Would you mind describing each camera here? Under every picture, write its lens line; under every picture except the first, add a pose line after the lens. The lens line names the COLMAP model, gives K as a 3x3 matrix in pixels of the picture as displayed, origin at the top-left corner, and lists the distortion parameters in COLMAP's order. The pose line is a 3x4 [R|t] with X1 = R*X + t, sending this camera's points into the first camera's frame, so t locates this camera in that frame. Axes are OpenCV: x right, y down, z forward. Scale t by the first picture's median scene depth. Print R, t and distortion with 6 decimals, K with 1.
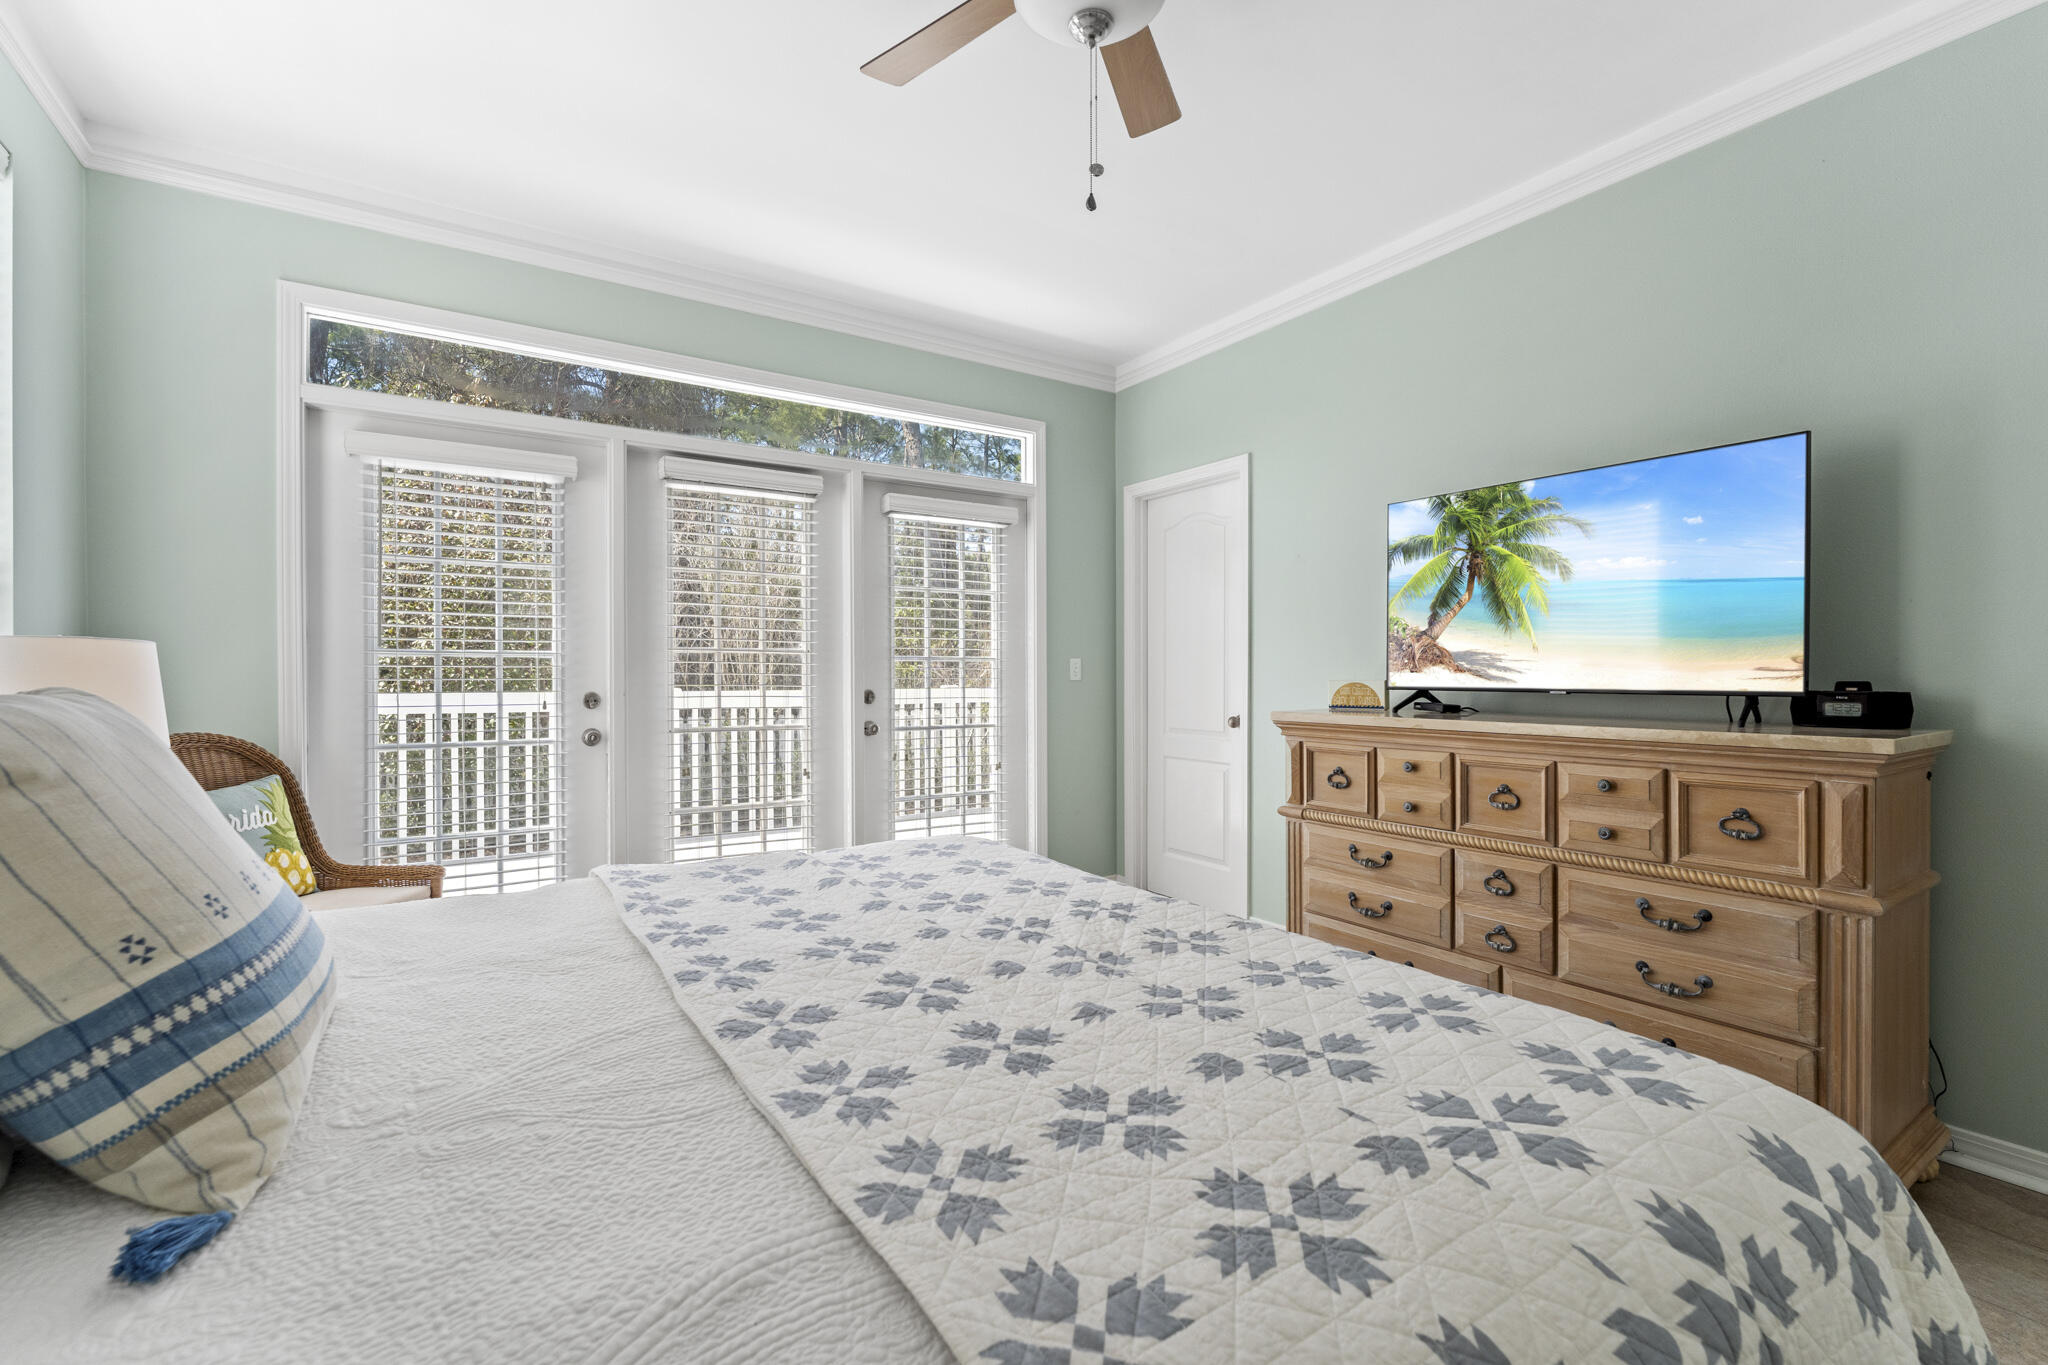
lens RADIAL K [[877.3, 0, 1017.0], [0, 877.3, 677.9], [0, 0, 1]] dist [-0.002721, -0.000210]
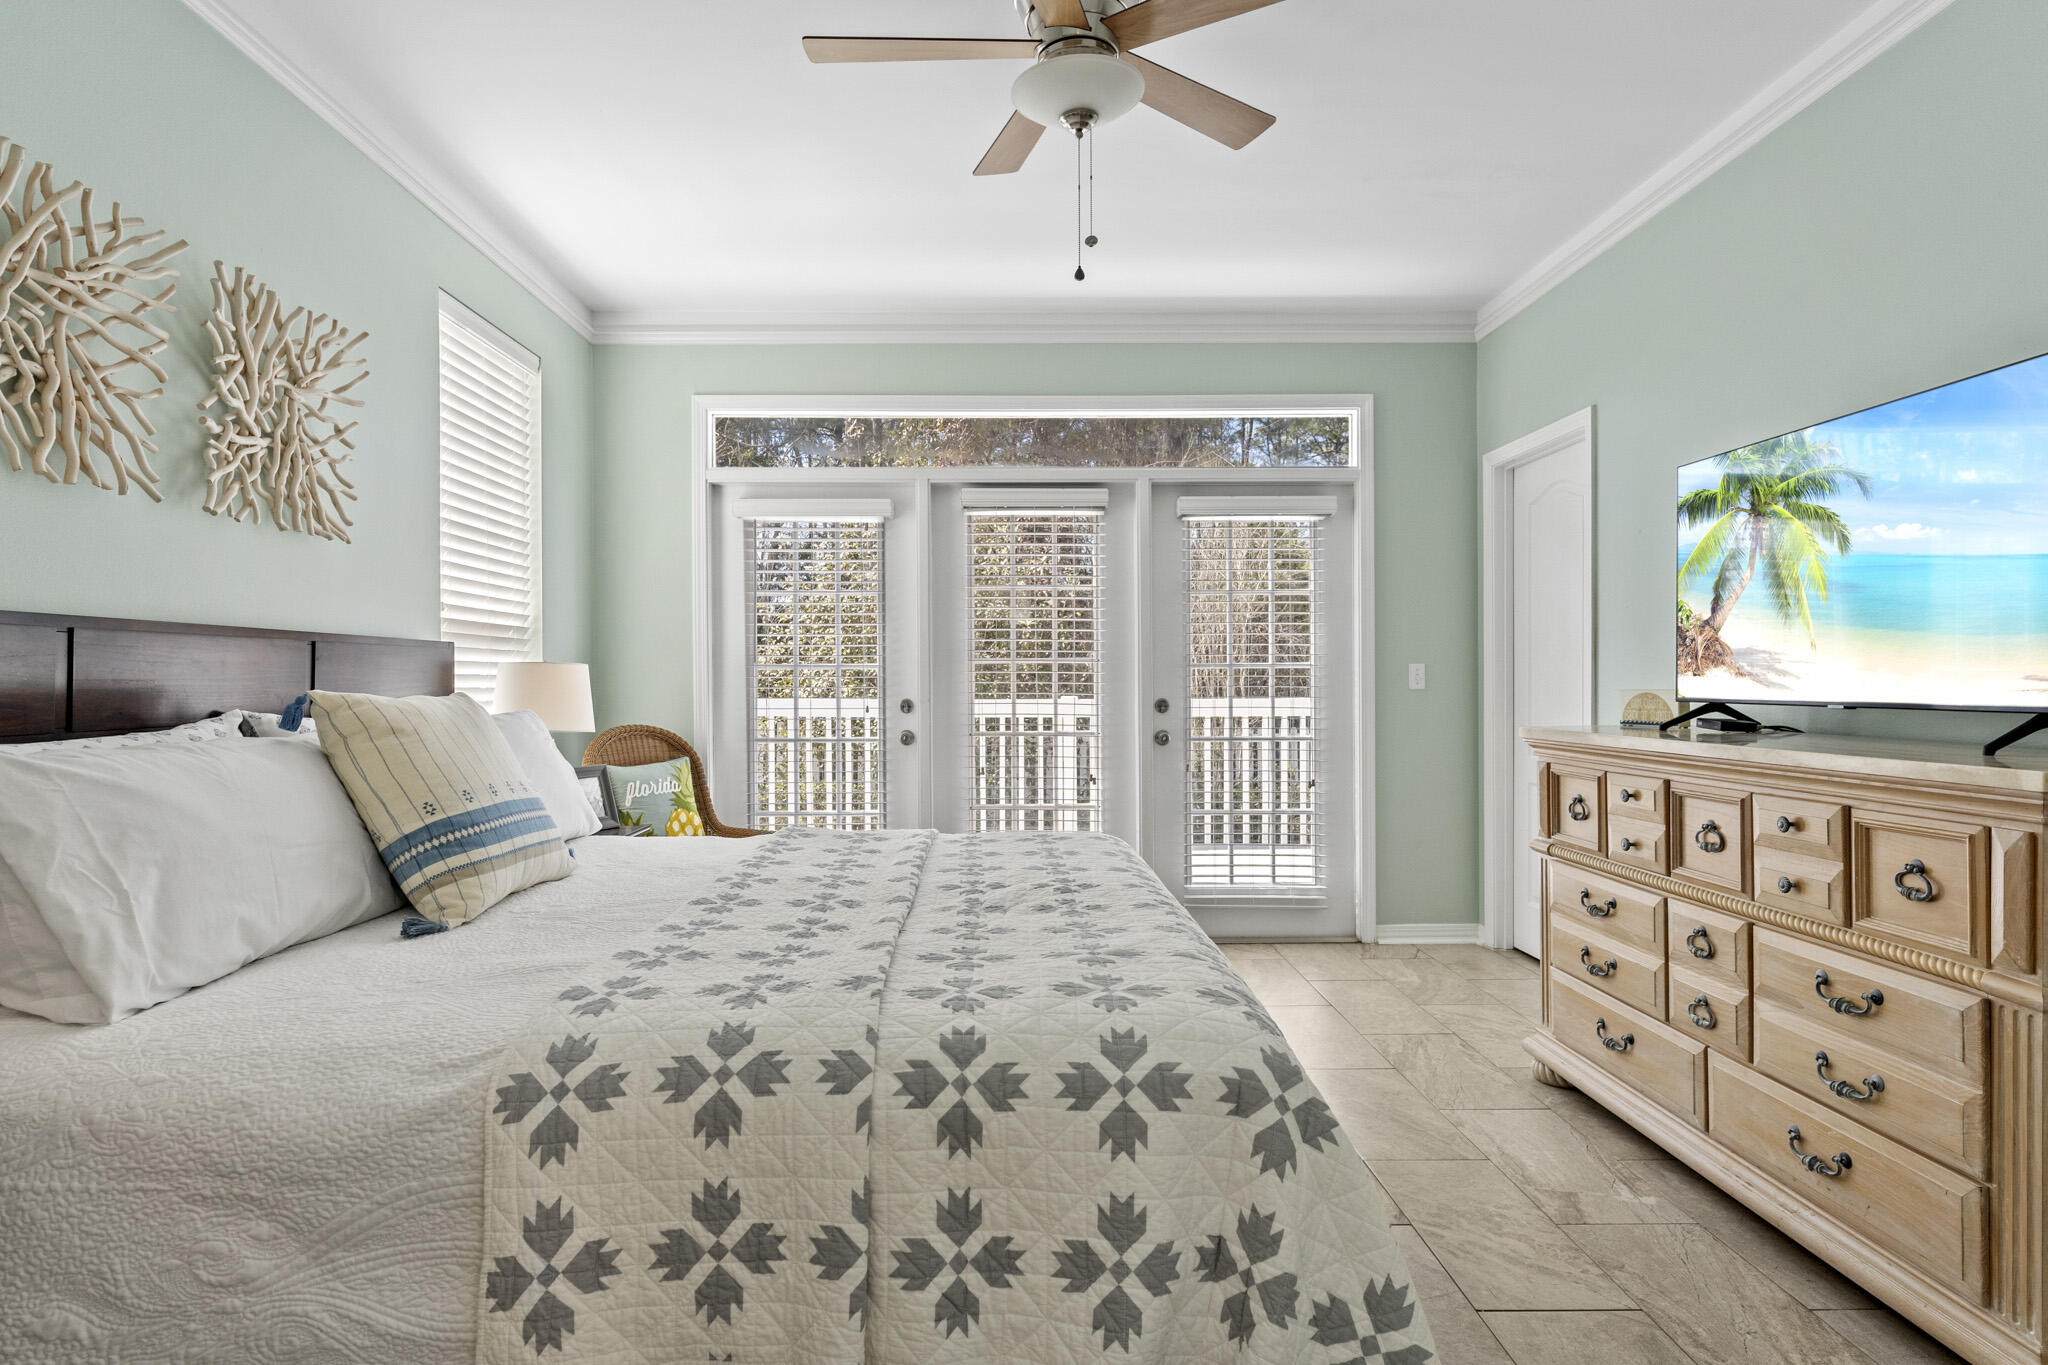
lens RADIAL K [[1070.1, 0, 1022.7], [0, 1070.1, 683.8], [0, 0, 1]] dist [-0.003861, 0.001211]
pose [[0.846708, -0.001208, -0.532056, 0.560713], [0.000424, 0.999999, -0.001595, -0.001961], [0.532058, 0.001124, 0.846707, -0.166490]]
